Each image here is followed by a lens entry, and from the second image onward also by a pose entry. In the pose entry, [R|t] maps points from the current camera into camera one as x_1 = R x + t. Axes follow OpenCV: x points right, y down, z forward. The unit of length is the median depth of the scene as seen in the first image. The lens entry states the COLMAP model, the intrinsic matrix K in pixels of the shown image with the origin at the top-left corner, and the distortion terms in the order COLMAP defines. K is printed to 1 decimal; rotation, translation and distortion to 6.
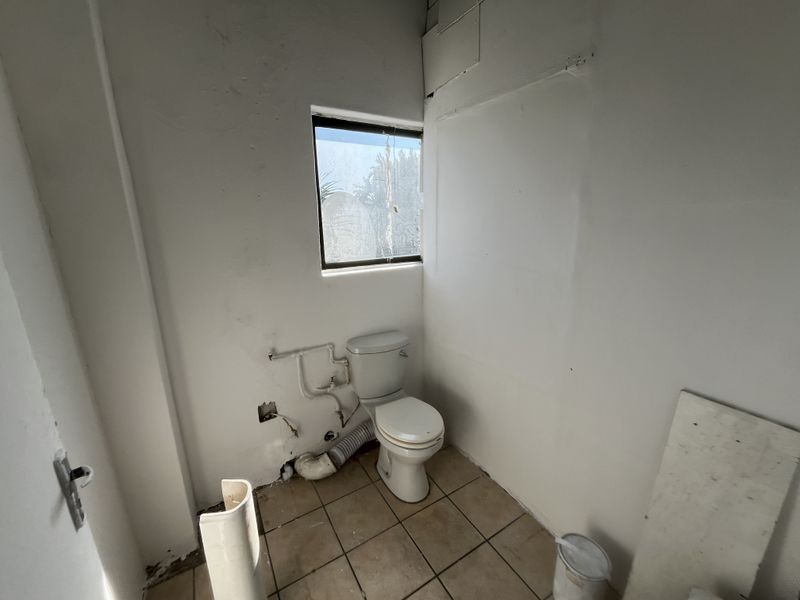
lens RADIAL K [[320.2, 0, 400.9], [0, 320.2, 295.0], [0, 0, 1]] dist [-0.017569, 0.000246]
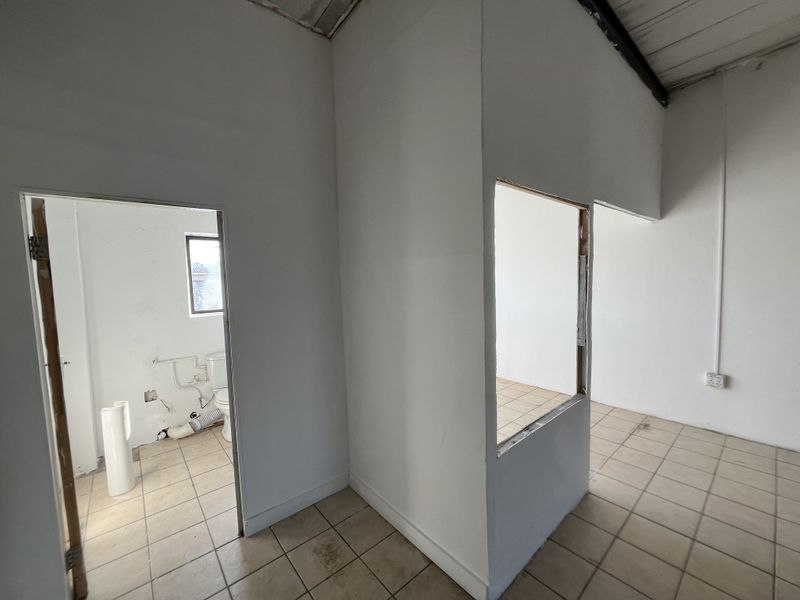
lens RADIAL K [[320.2, 0, 400.5], [0, 320.2, 302.4], [0, 0, 1]] dist [-0.017569, 0.000246]
pose [[0.987310, -0.033165, 0.155303, 0.638324], [0.062114, 0.980688, -0.185451, 0.260129], [-0.146153, 0.192744, 0.970303, -0.913747]]
